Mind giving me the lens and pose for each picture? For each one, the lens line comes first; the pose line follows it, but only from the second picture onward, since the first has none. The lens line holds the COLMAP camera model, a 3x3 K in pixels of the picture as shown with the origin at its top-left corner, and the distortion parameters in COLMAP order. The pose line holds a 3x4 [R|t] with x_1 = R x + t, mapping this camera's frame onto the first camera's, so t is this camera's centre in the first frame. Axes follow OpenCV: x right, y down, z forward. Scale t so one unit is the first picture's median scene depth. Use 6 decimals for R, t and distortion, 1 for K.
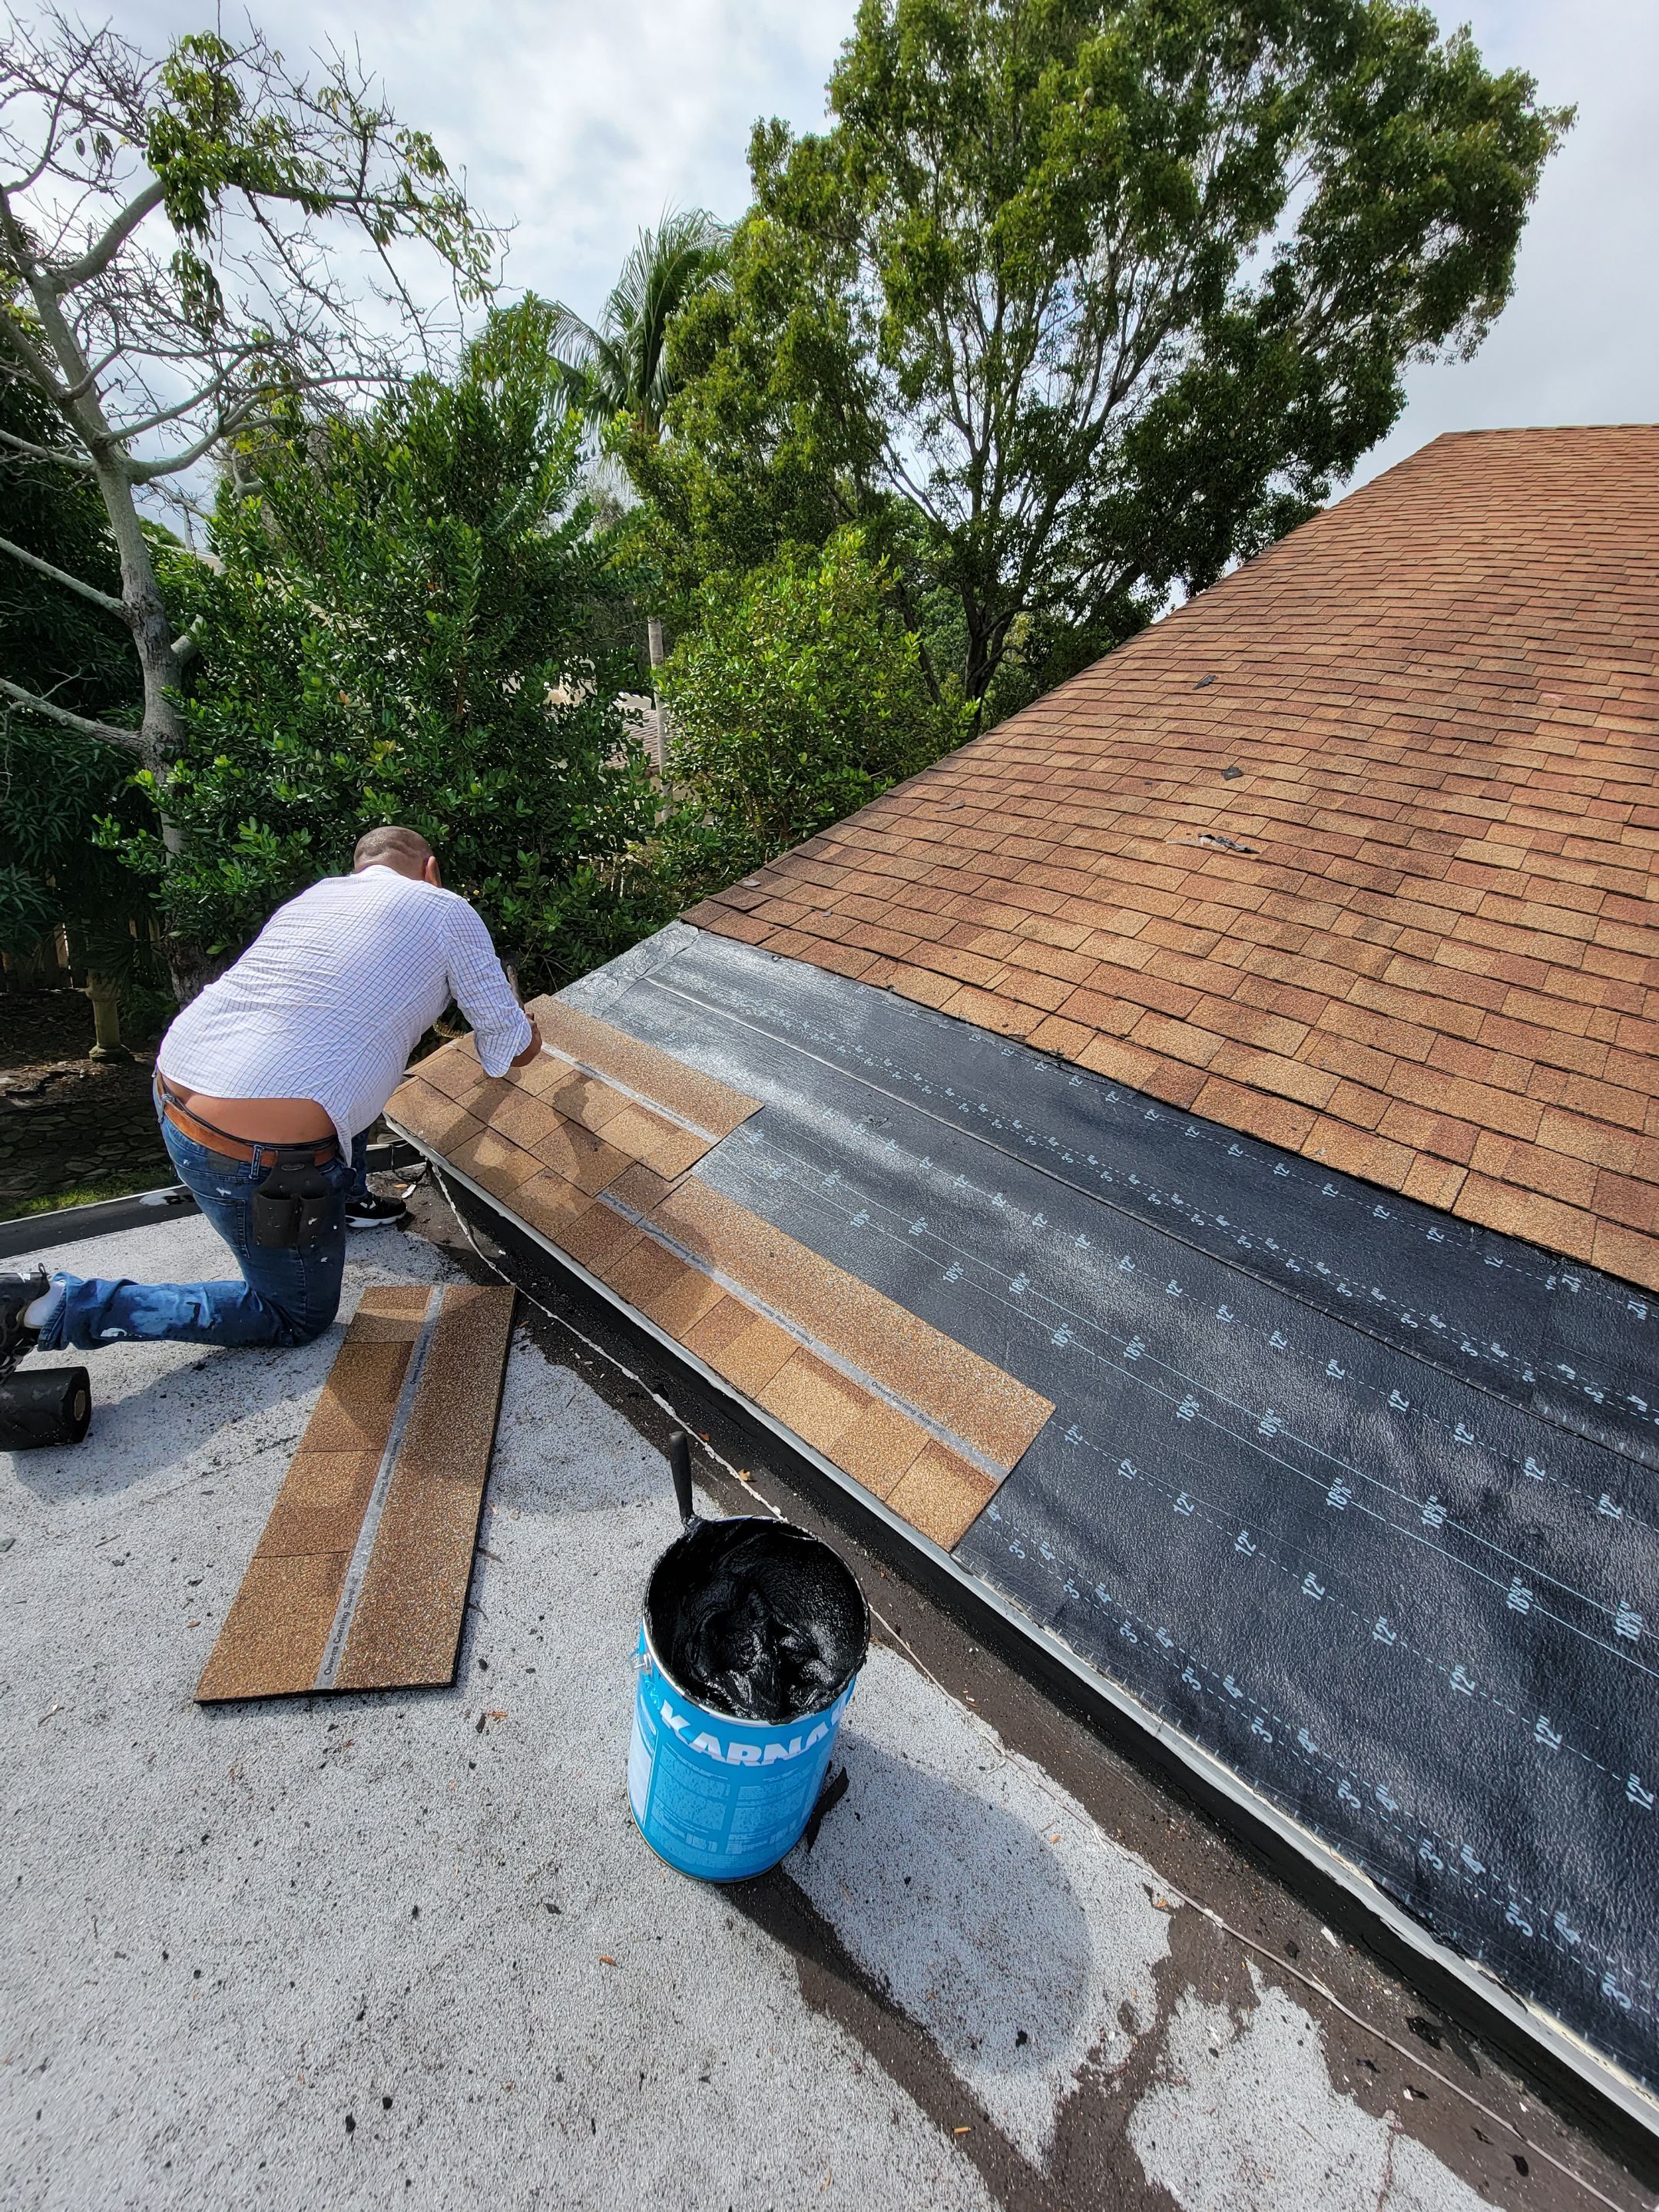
lens RADIAL K [[907.9, 0, 822.1], [0, 907.9, 1098.9], [0, 0, 1]] dist [-0.001789, -0.001522]
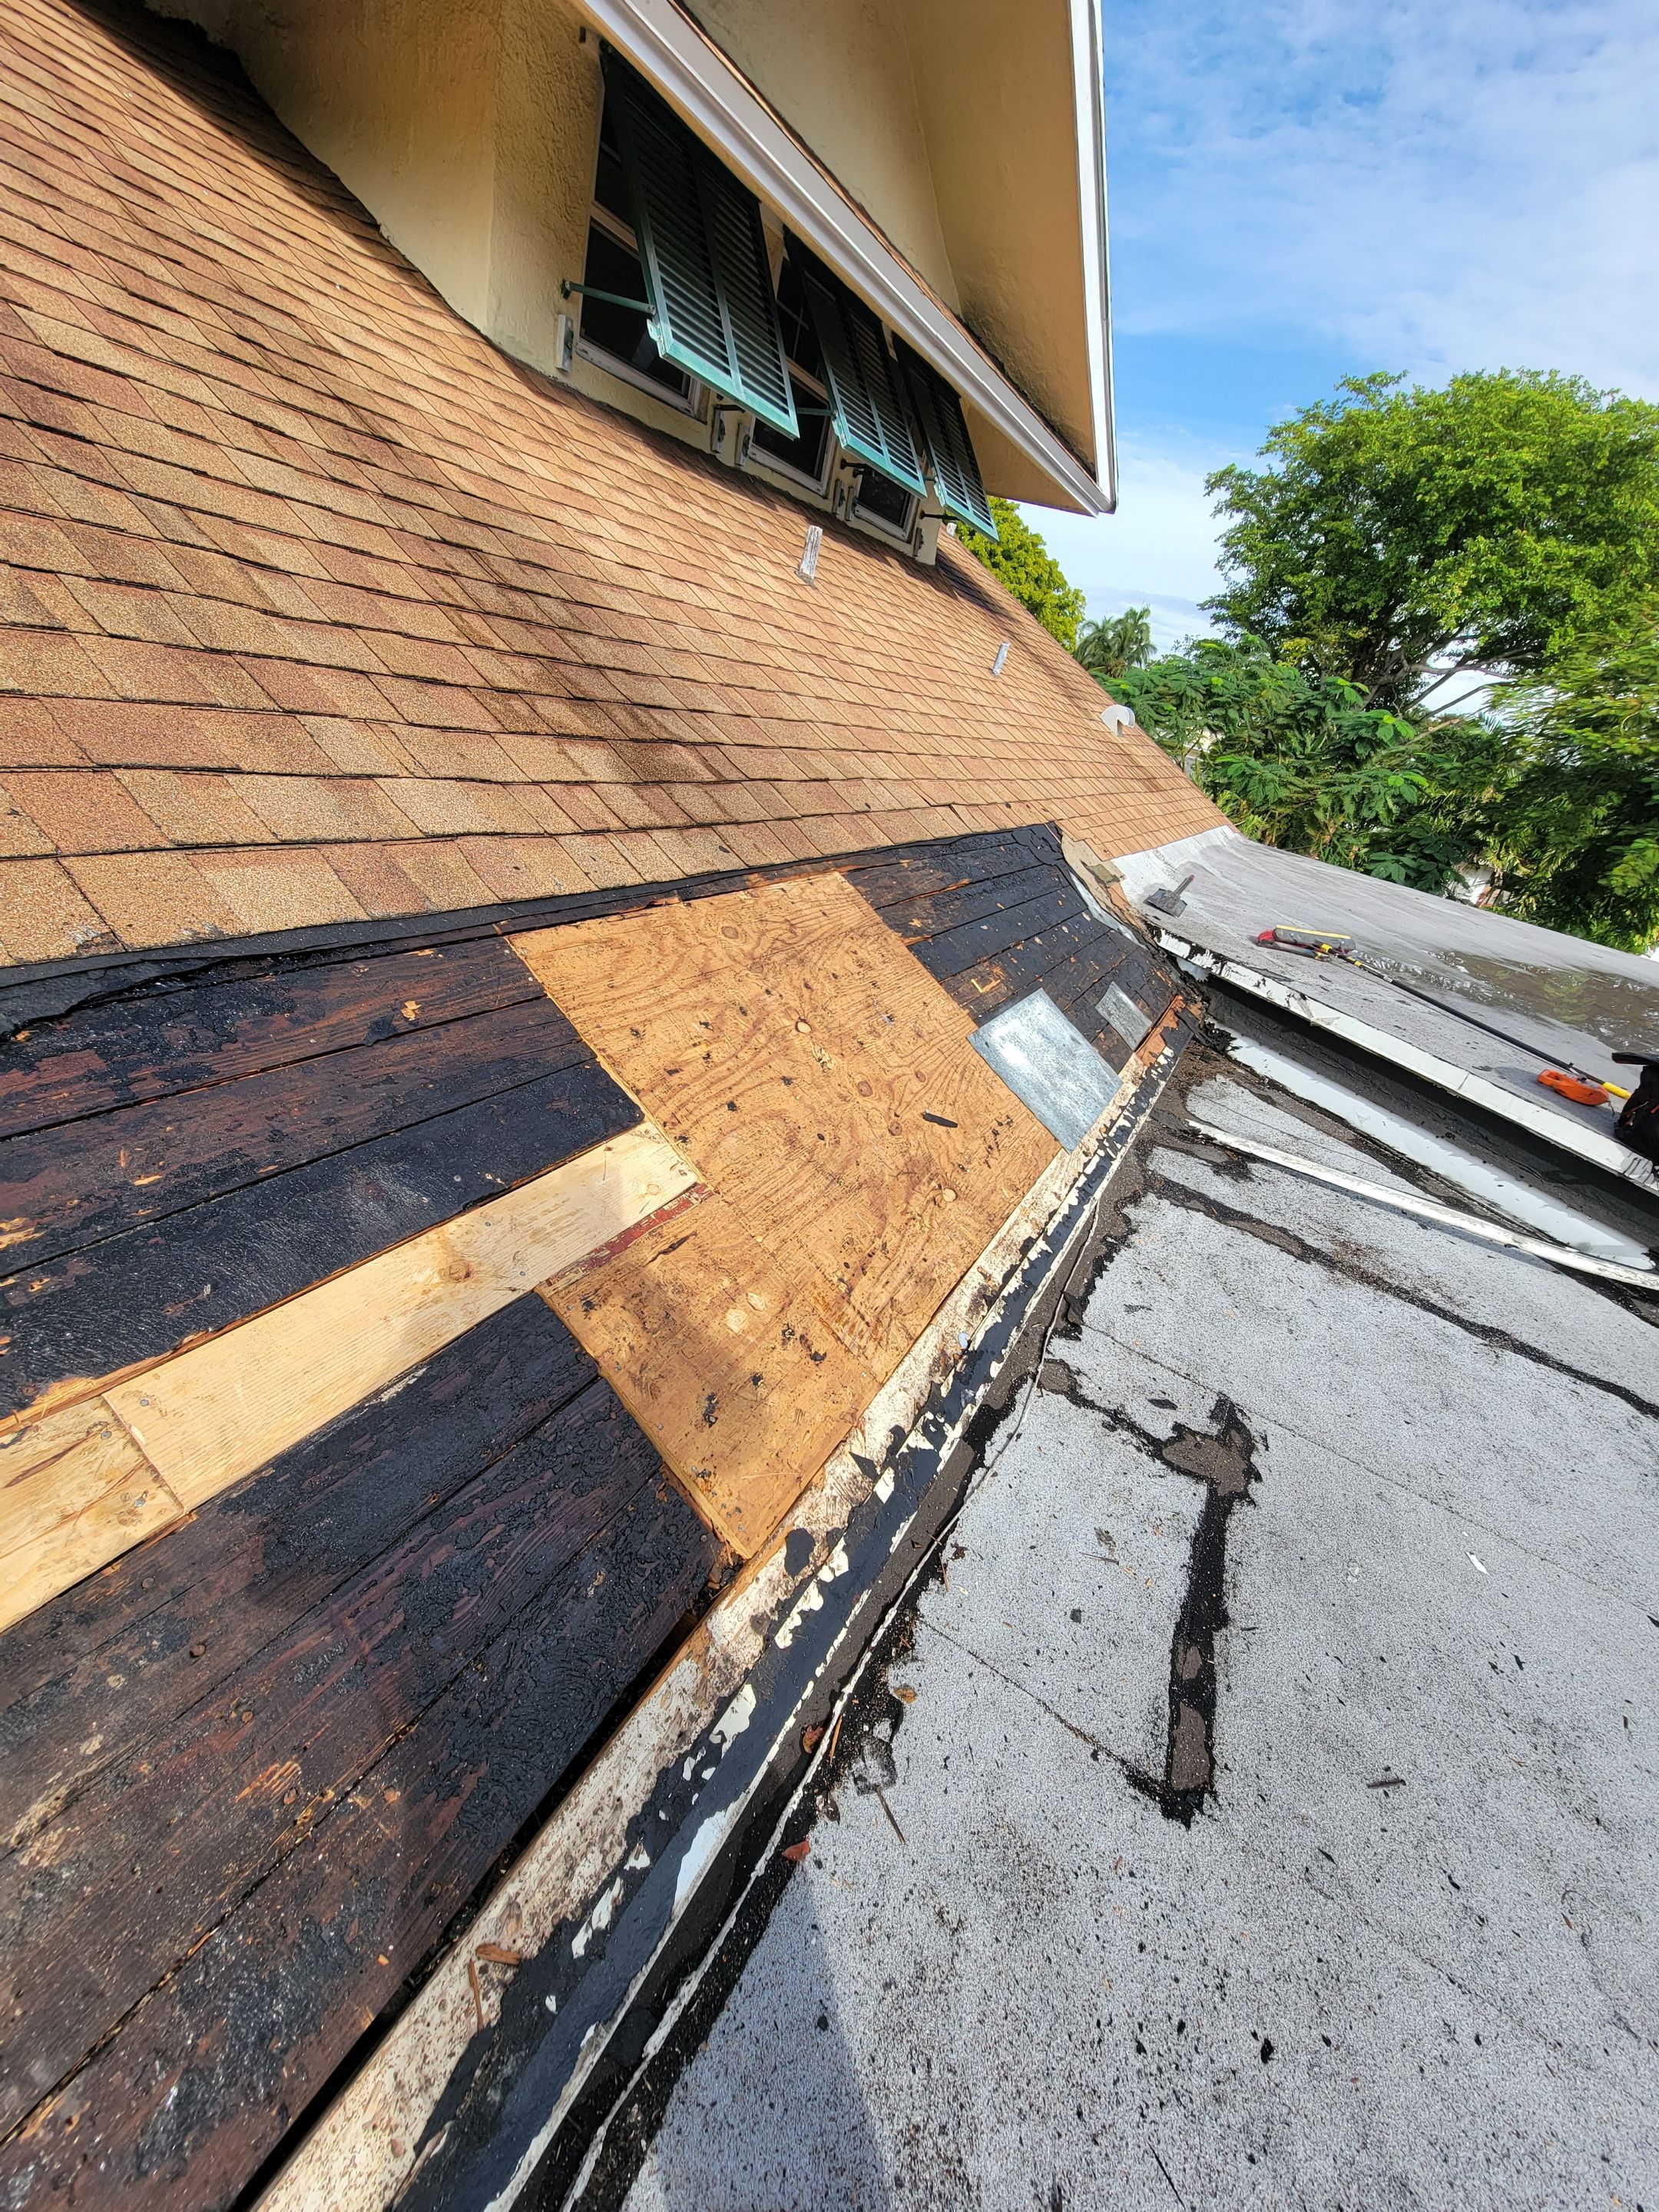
lens RADIAL K [[907.9, 0, 827.3], [0, 907.9, 1099.1], [0, 0, 1]] dist [-0.001789, -0.001522]
pose [[-0.156579, -0.626267, 0.763723, -0.235215], [0.107375, 0.757883, 0.643493, -0.274214], [-0.981811, 0.182762, -0.051424, 0.754921]]
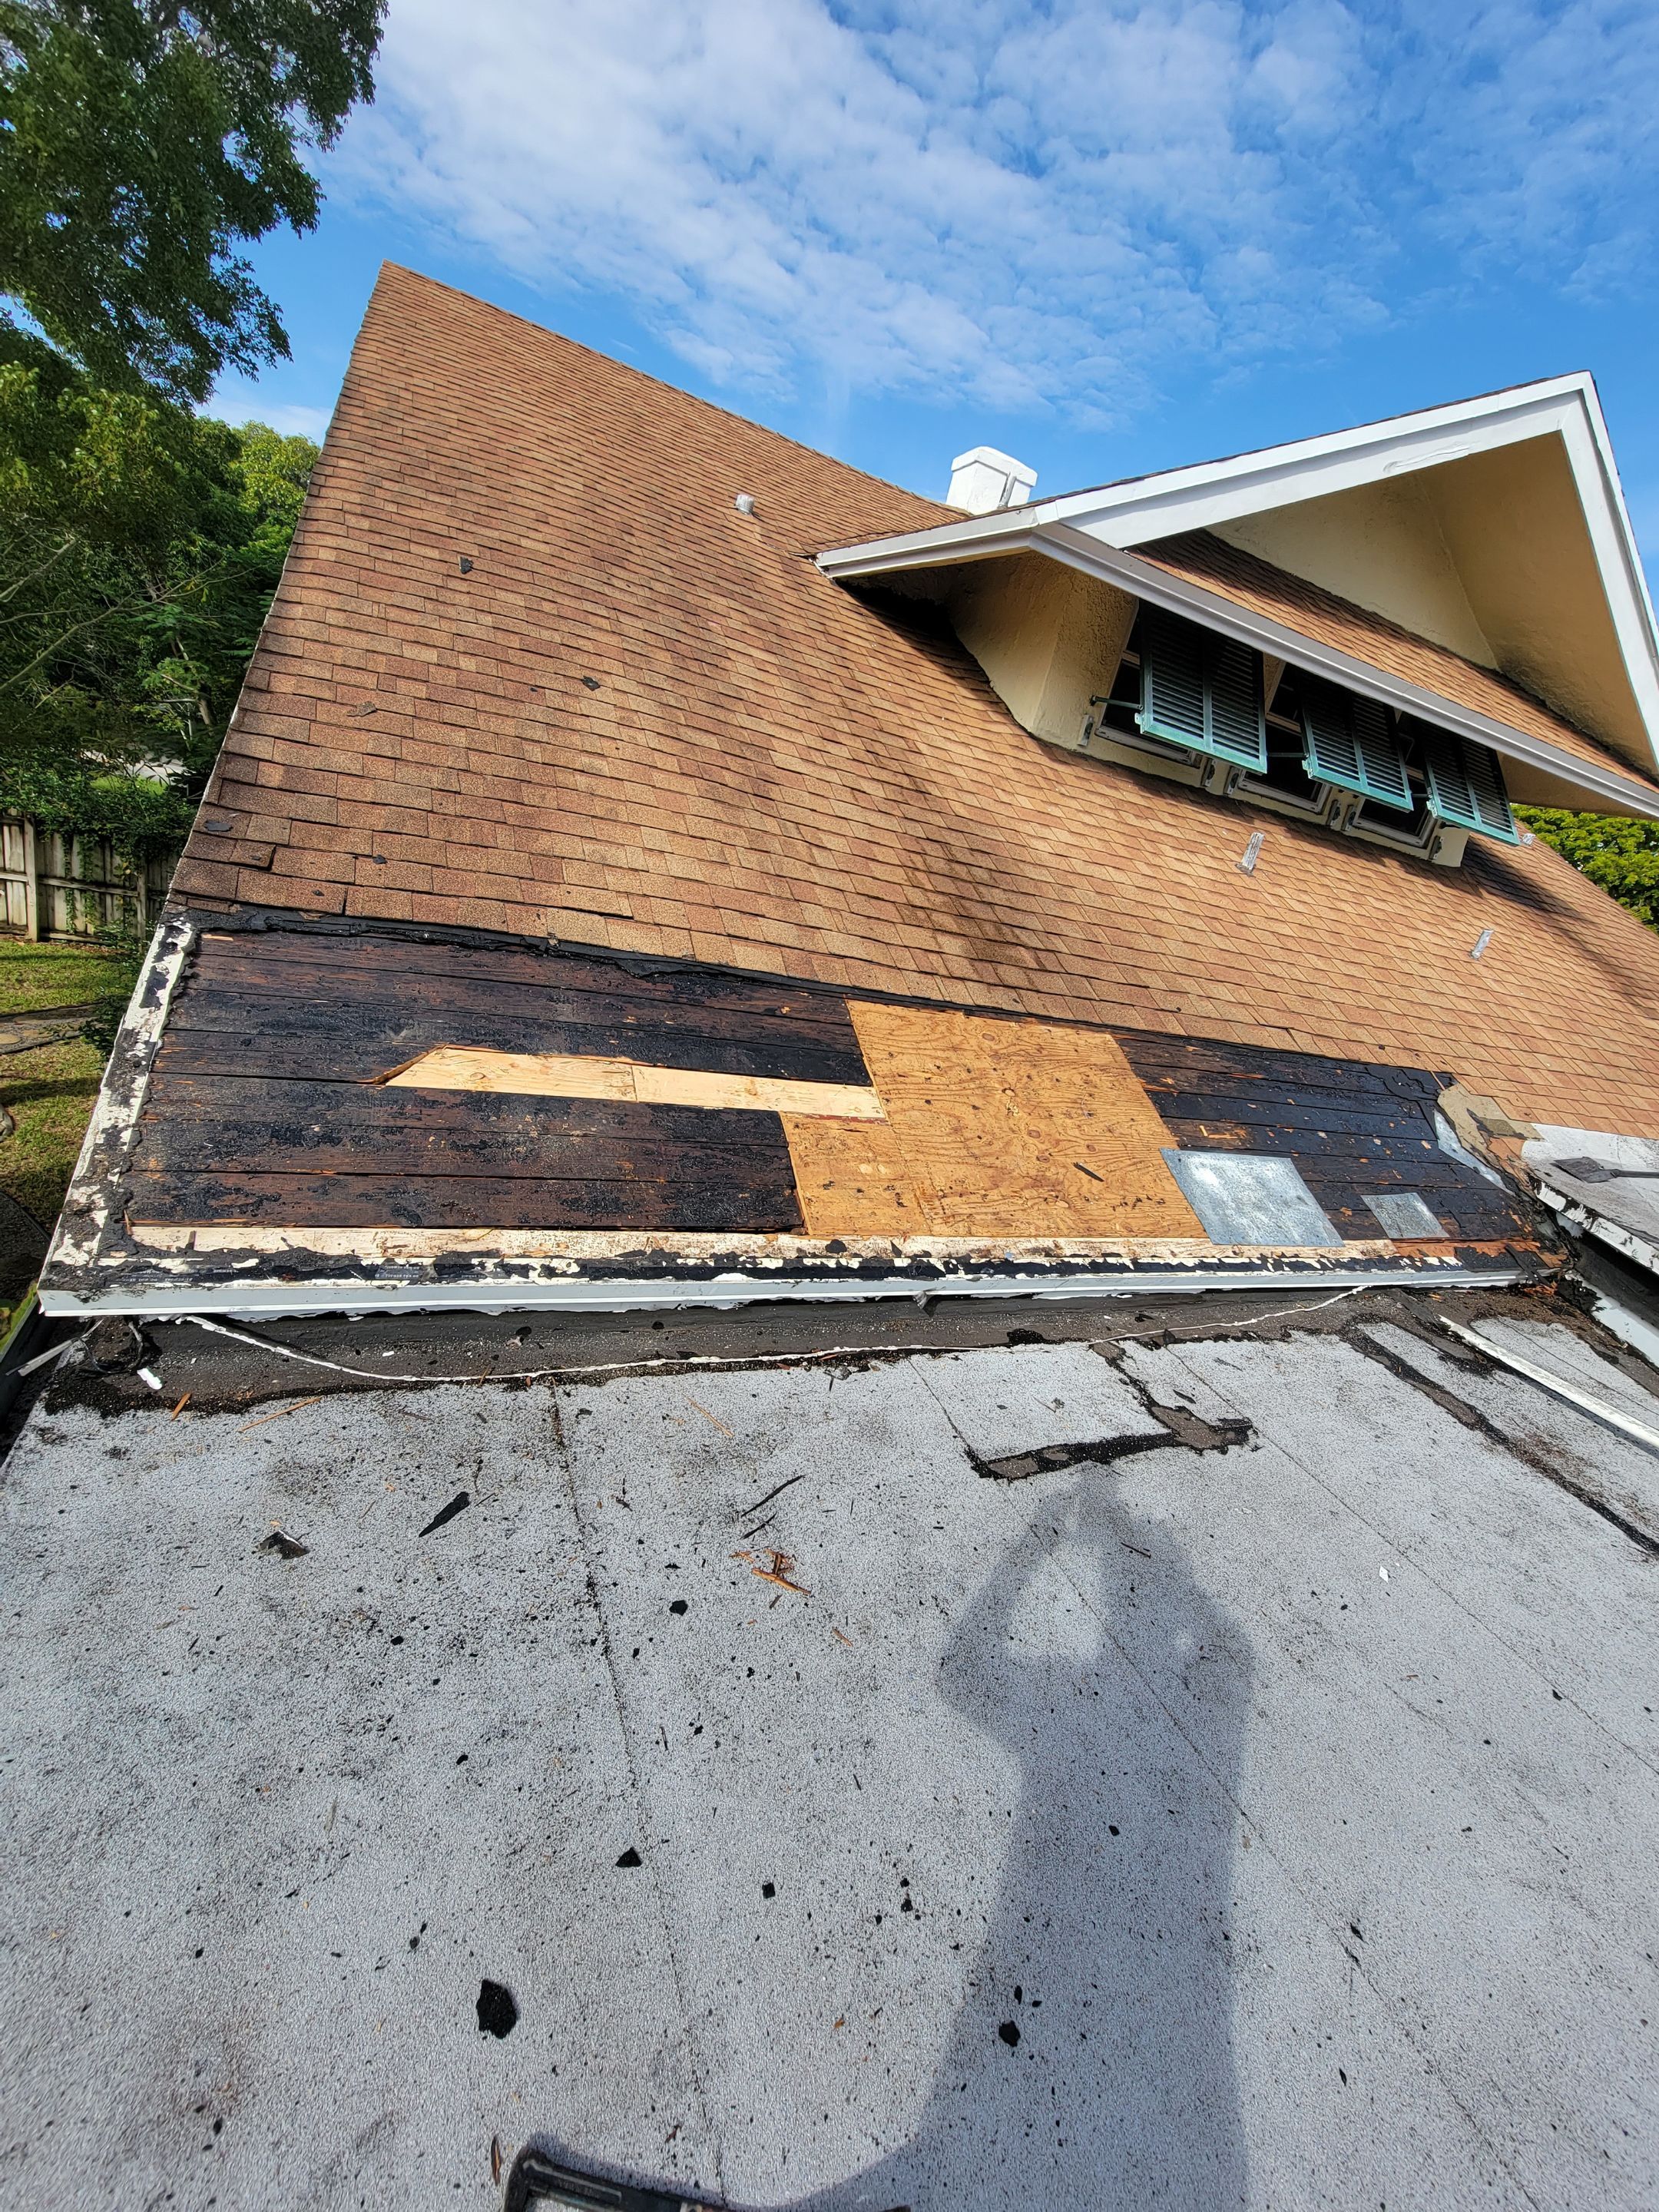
lens RADIAL K [[907.9, 0, 823.6], [0, 907.9, 1102.4], [0, 0, 1]] dist [-0.001789, -0.001522]
pose [[0.457255, -0.355241, 0.815305, -0.825862], [0.181830, 0.934735, 0.305301, -0.241931], [-0.870549, 0.008646, 0.492006, 0.270949]]
